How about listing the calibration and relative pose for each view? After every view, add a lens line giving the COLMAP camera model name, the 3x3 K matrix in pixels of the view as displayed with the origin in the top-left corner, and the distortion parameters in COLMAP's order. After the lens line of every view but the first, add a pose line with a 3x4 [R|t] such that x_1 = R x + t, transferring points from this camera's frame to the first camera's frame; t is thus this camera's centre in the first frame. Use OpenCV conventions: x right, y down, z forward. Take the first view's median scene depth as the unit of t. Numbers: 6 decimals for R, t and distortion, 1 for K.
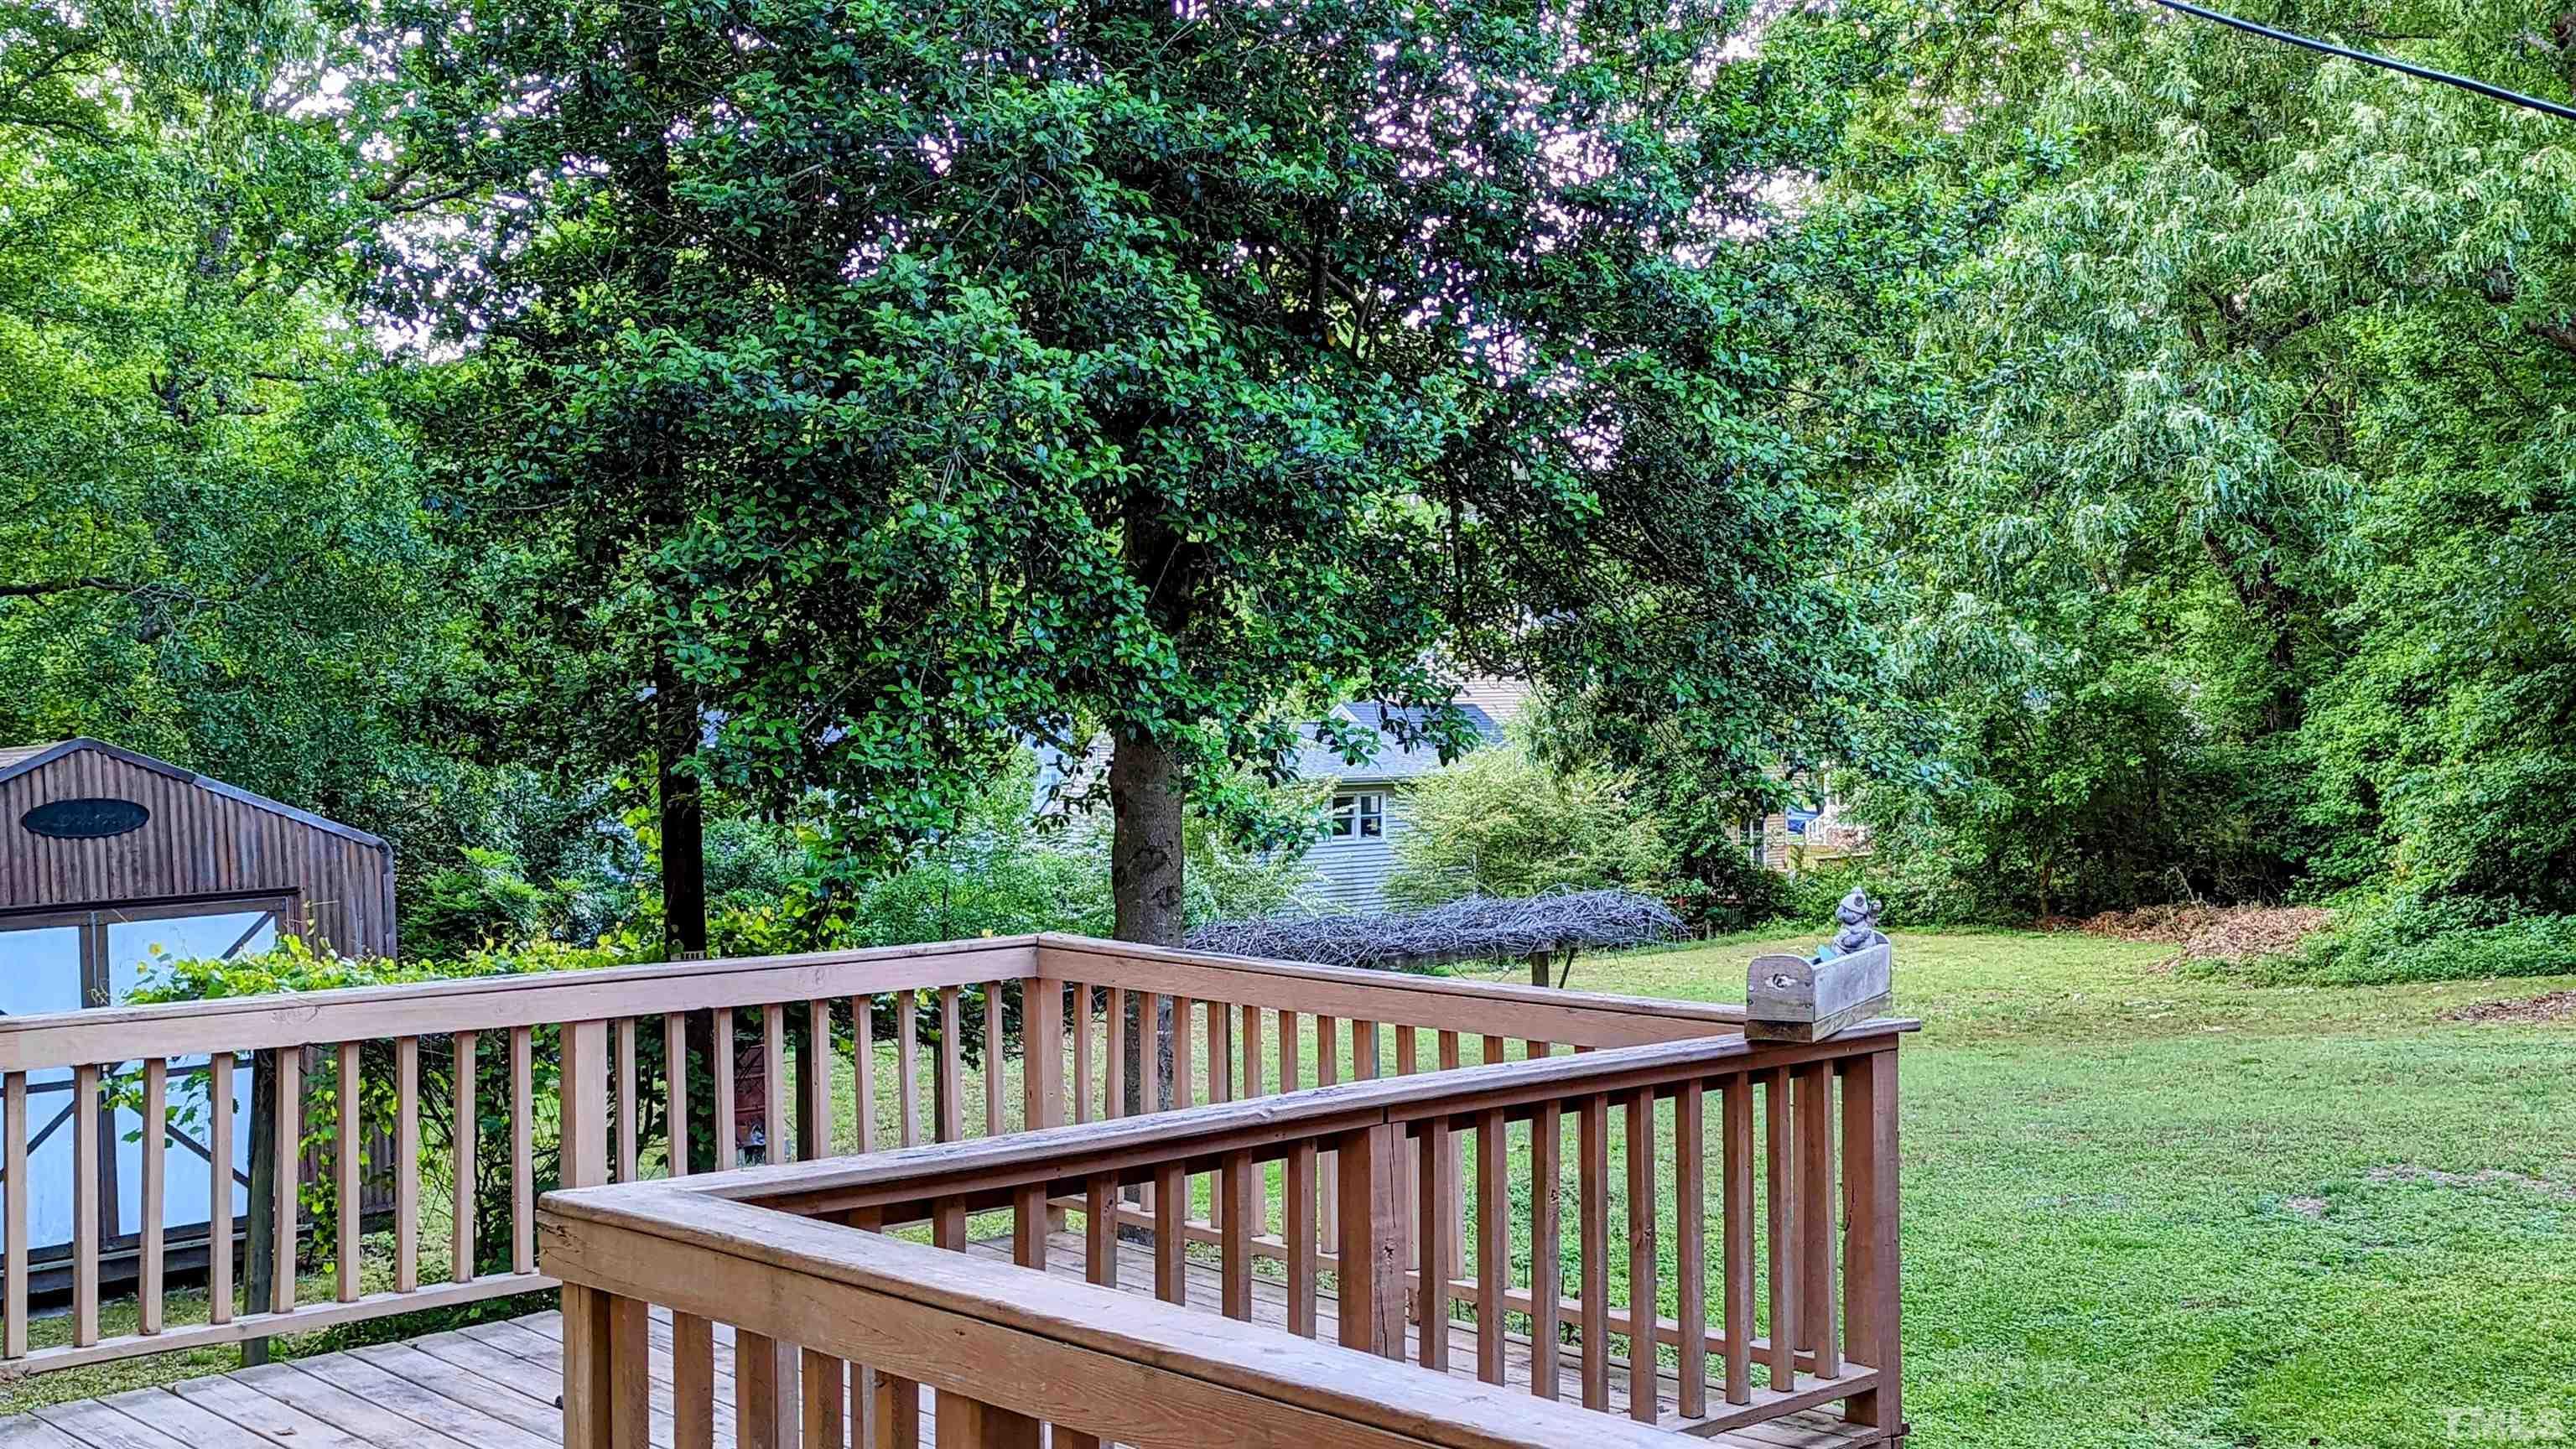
lens RADIAL K [[2659.7, 0, 1288.0], [0, 2659.7, 724.5], [0, 0, 1]] dist [0.016973, -0.005806]
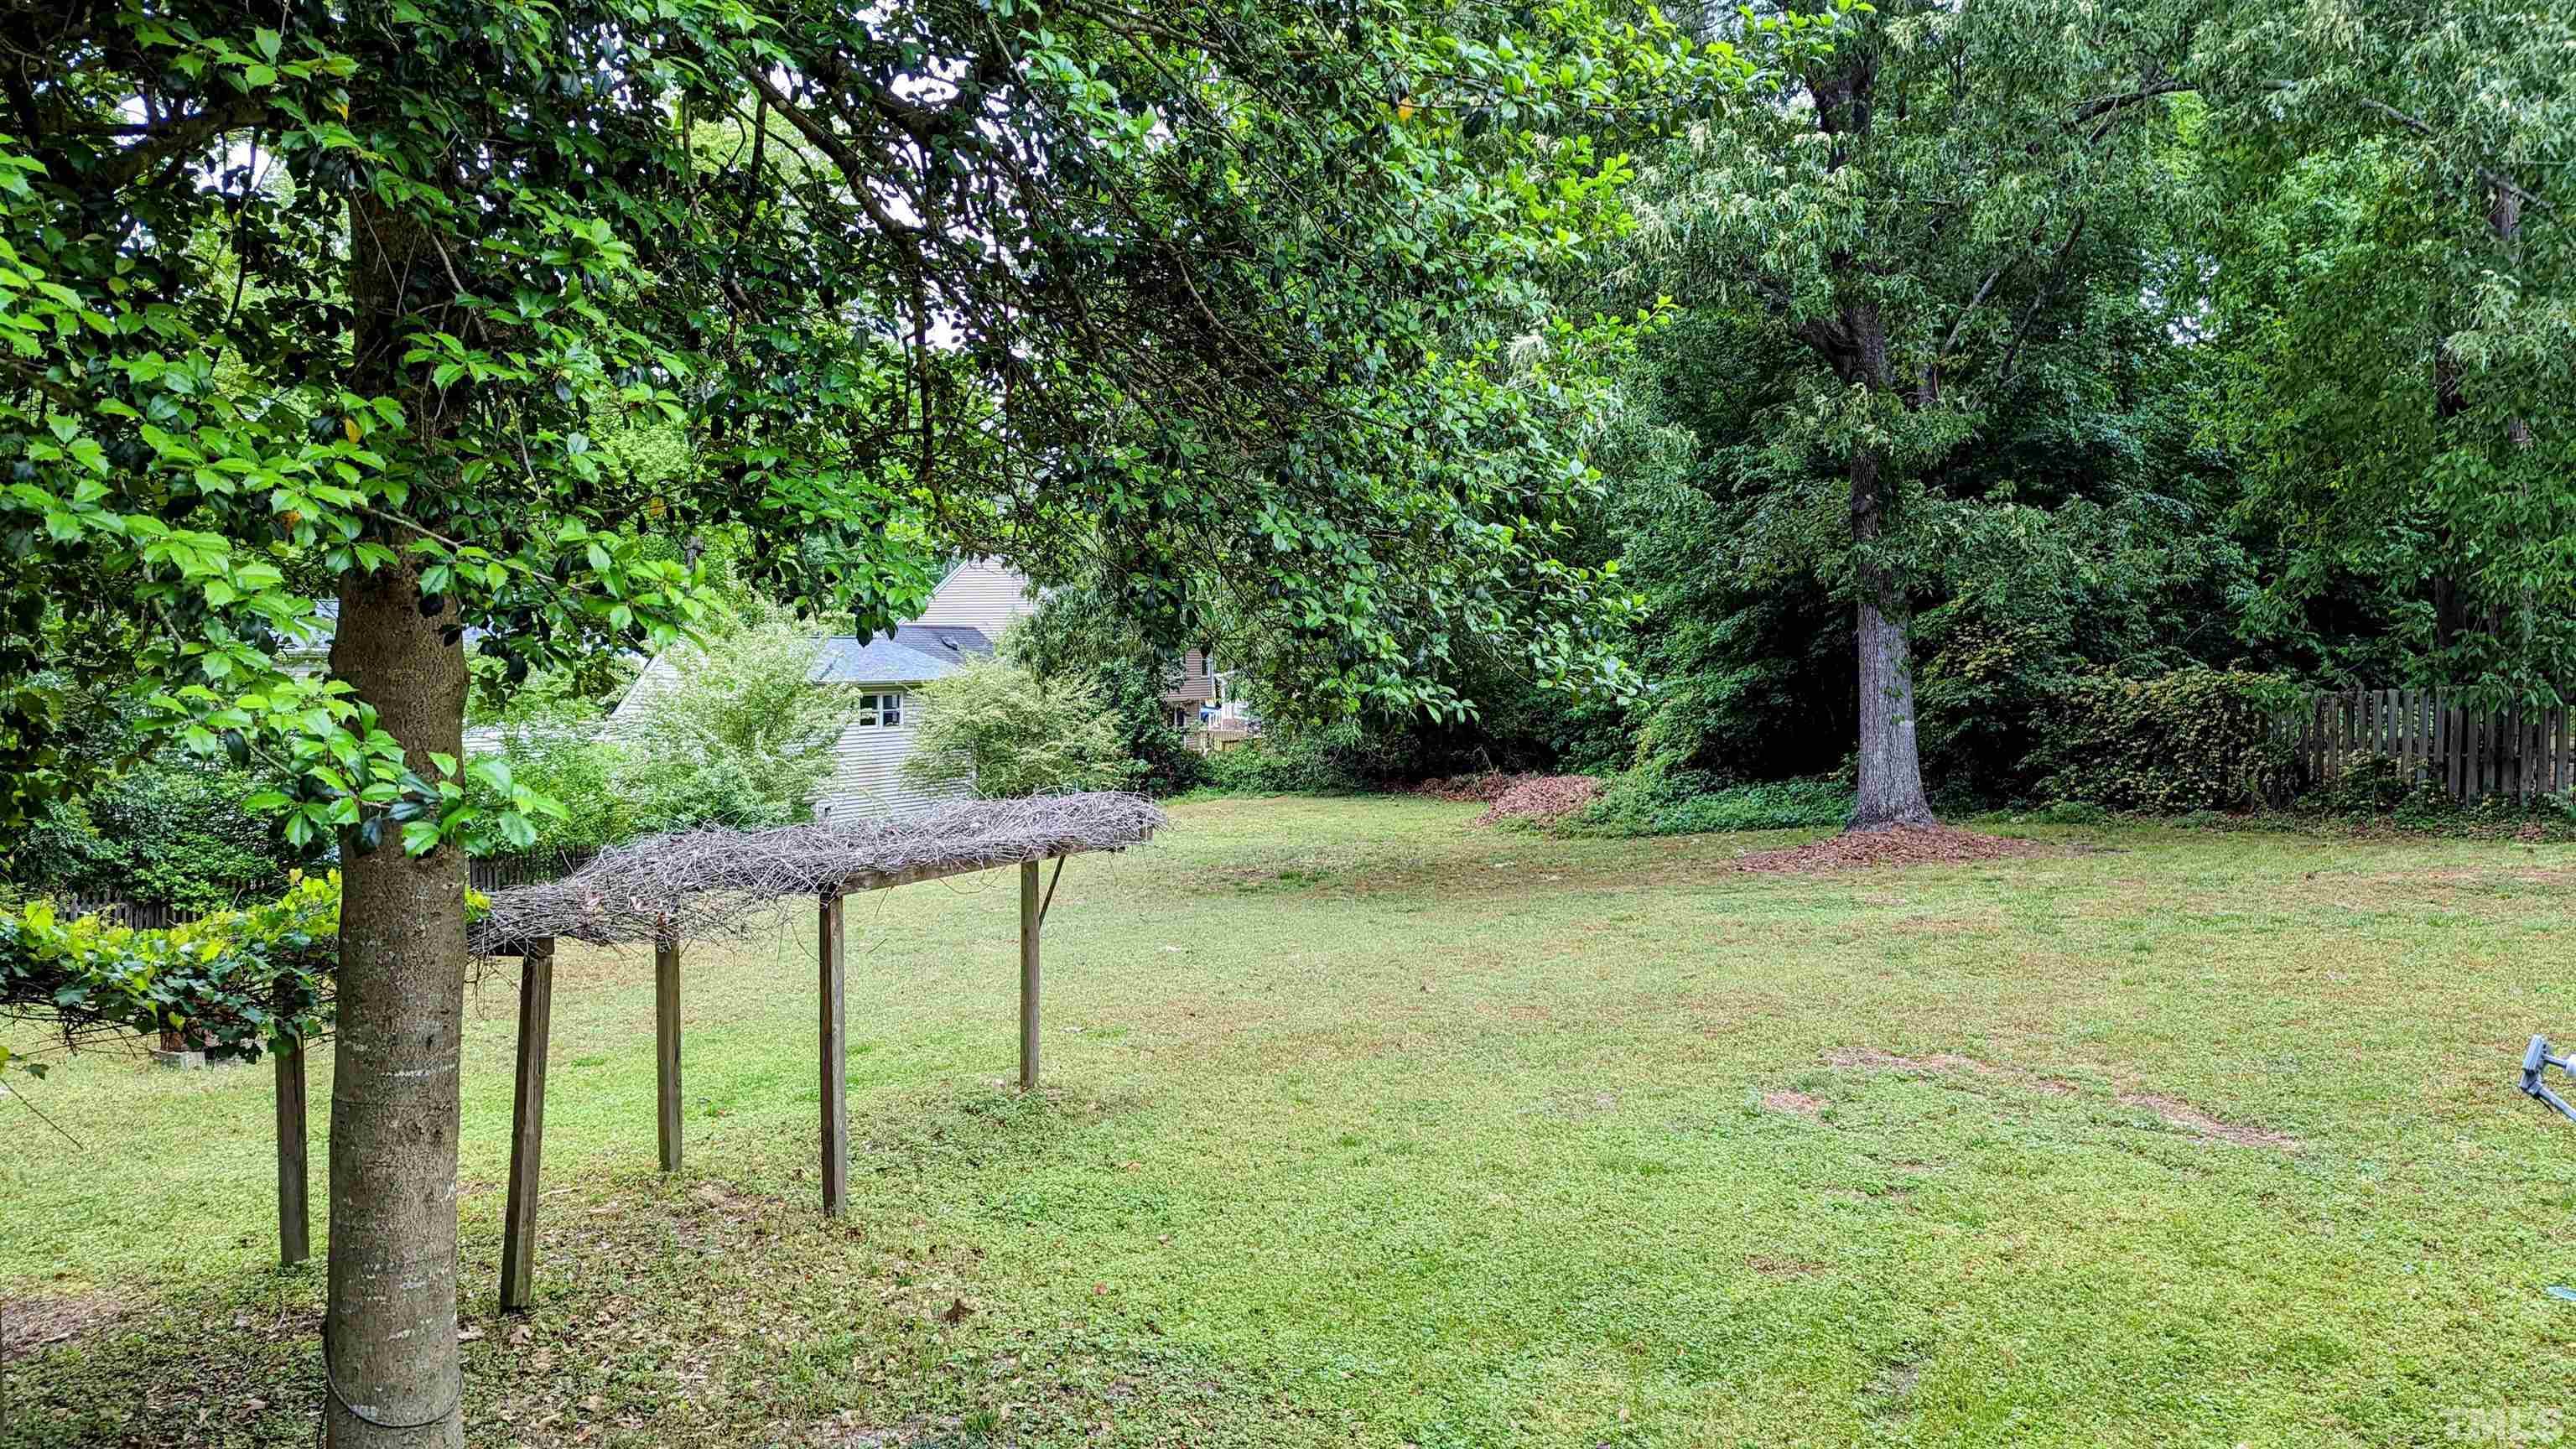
lens RADIAL K [[1788.1, 0, 1282.1], [0, 1788.1, 851.7], [0, 0, 1]] dist [0.009743, 0.000934]
pose [[0.971413, -0.019117, 0.236623, 0.034882], [-0.008002, 0.993549, 0.113121, 0.009875], [-0.237260, -0.111781, 0.964994, 0.411660]]
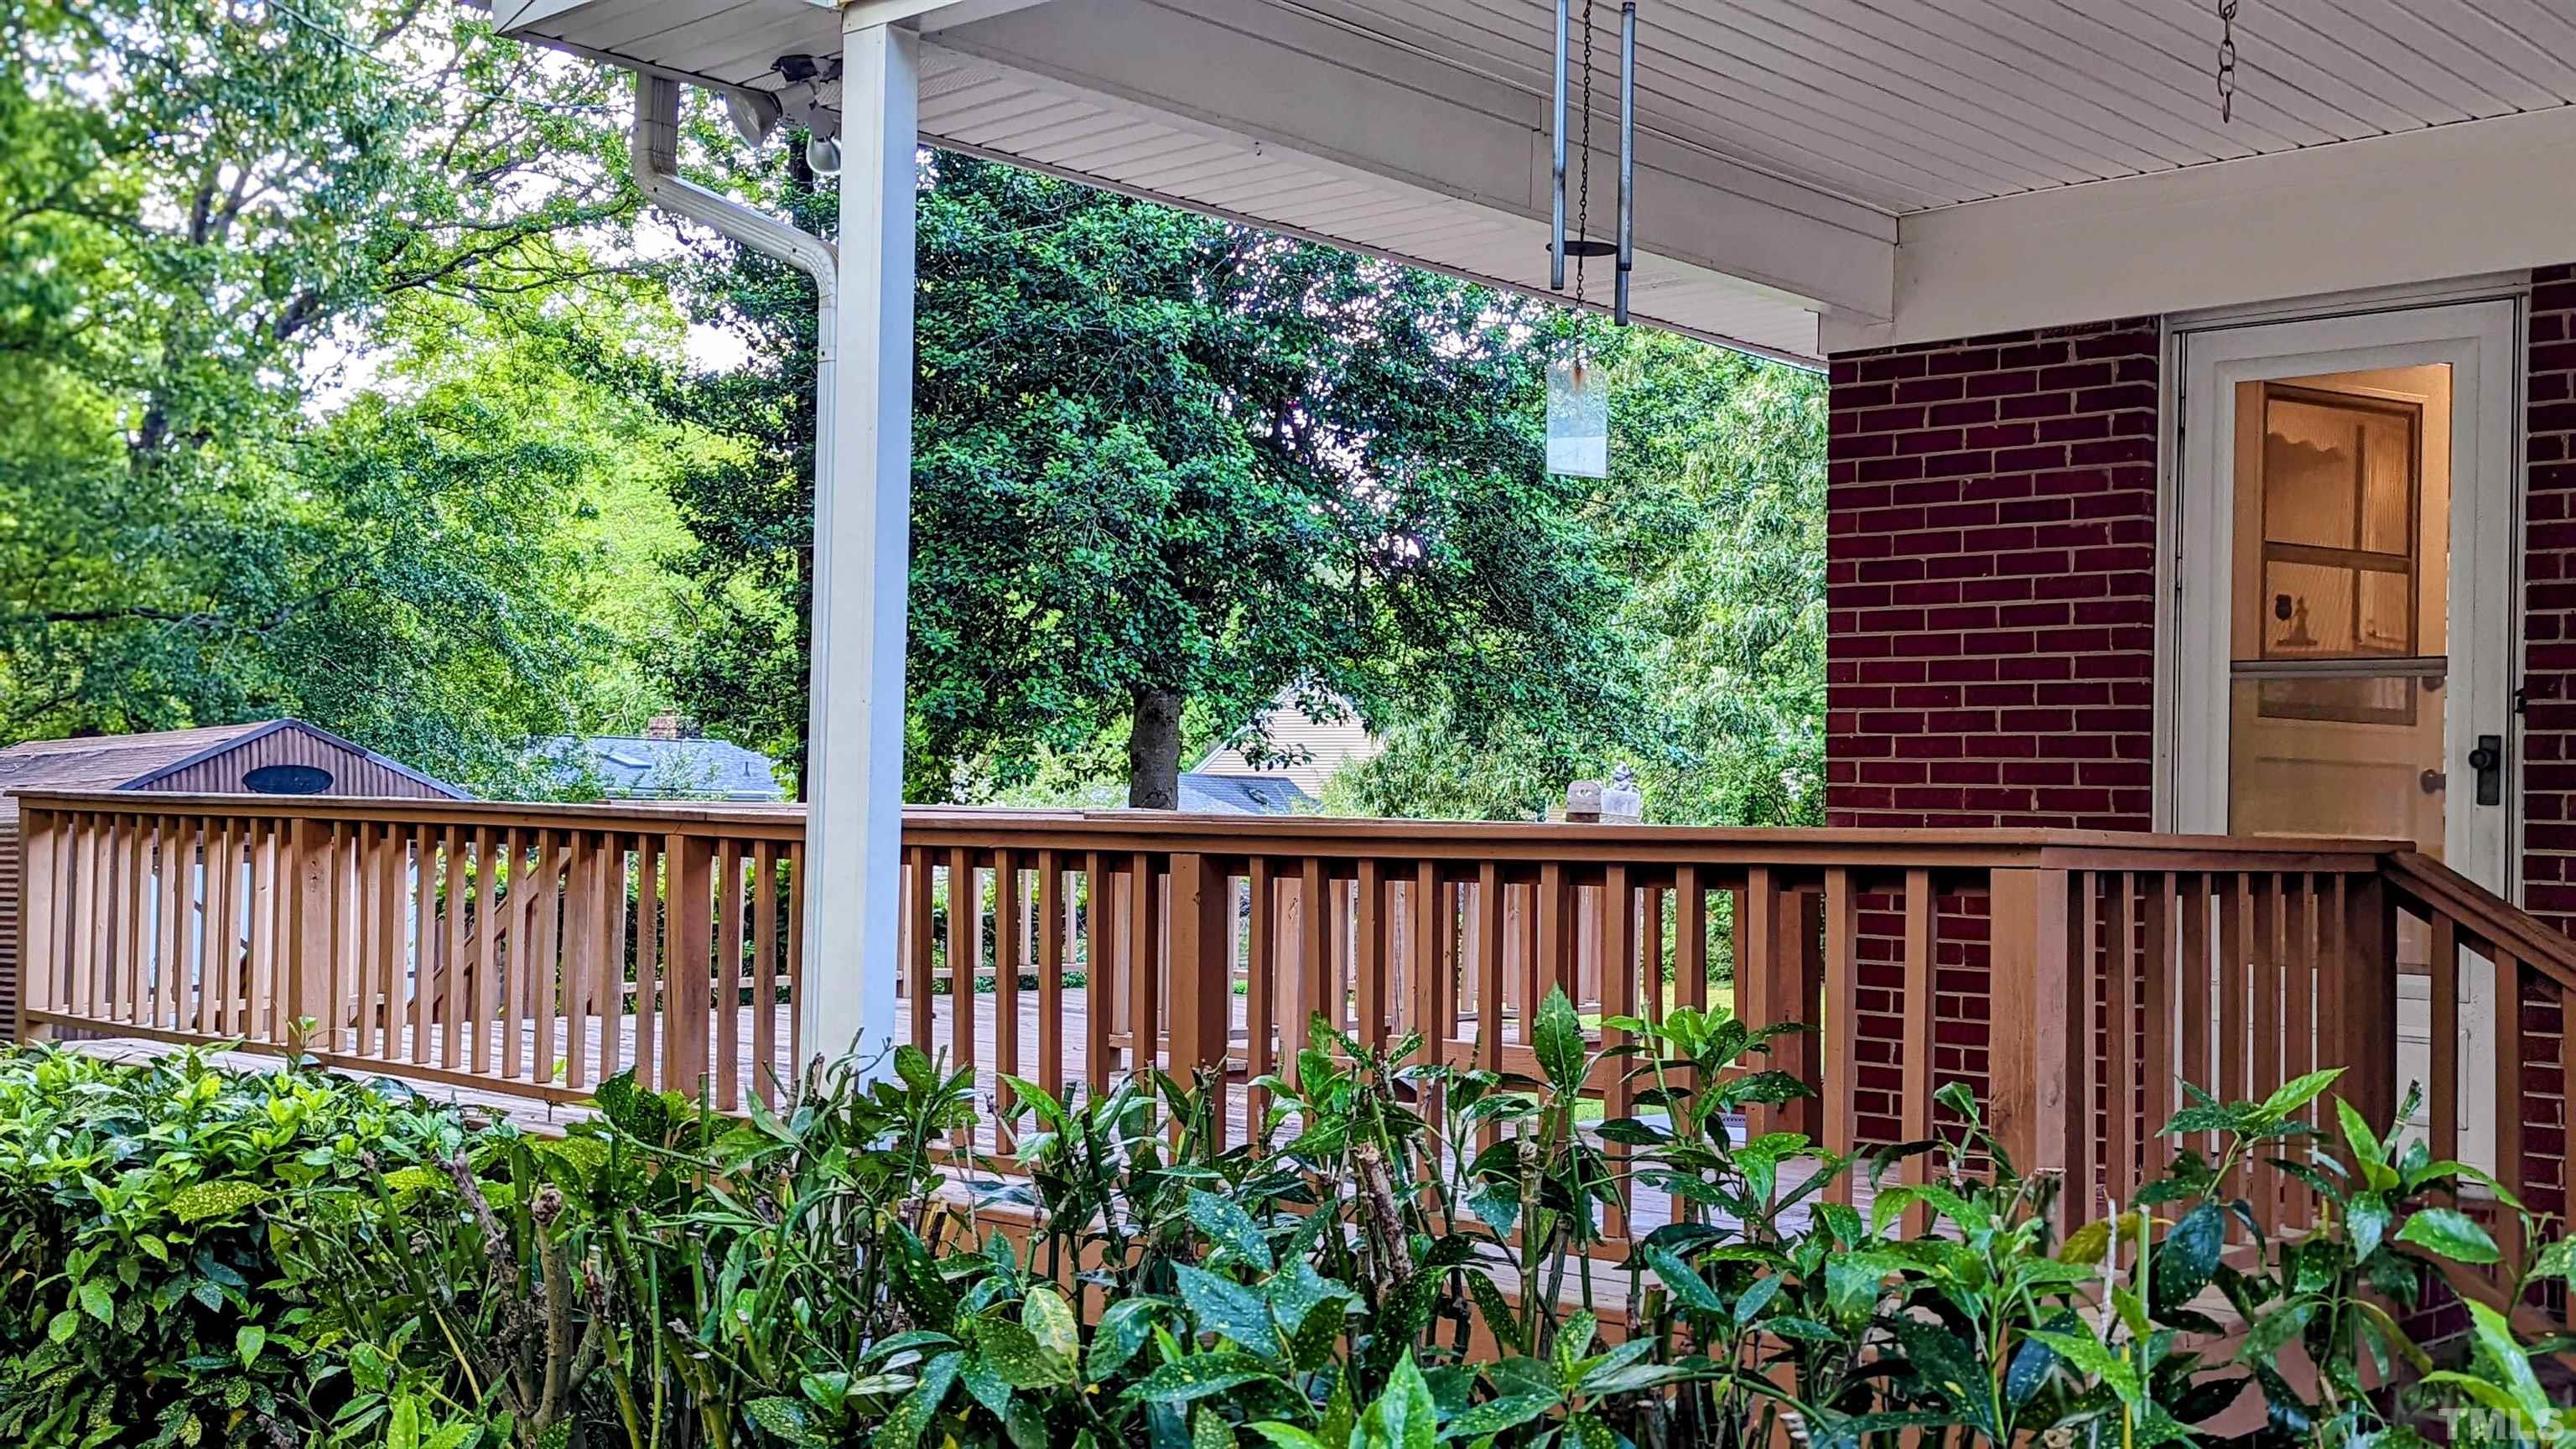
lens RADIAL K [[2723.7, 0, 1288.0], [0, 2723.7, 724.5], [0, 0, 1]] dist [0.013711, 0.008916]
pose [[0.996210, 0.029419, 0.081854, -0.081487], [-0.026376, 0.998929, -0.038018, 0.050356], [-0.082885, 0.035715, 0.995919, -0.404705]]
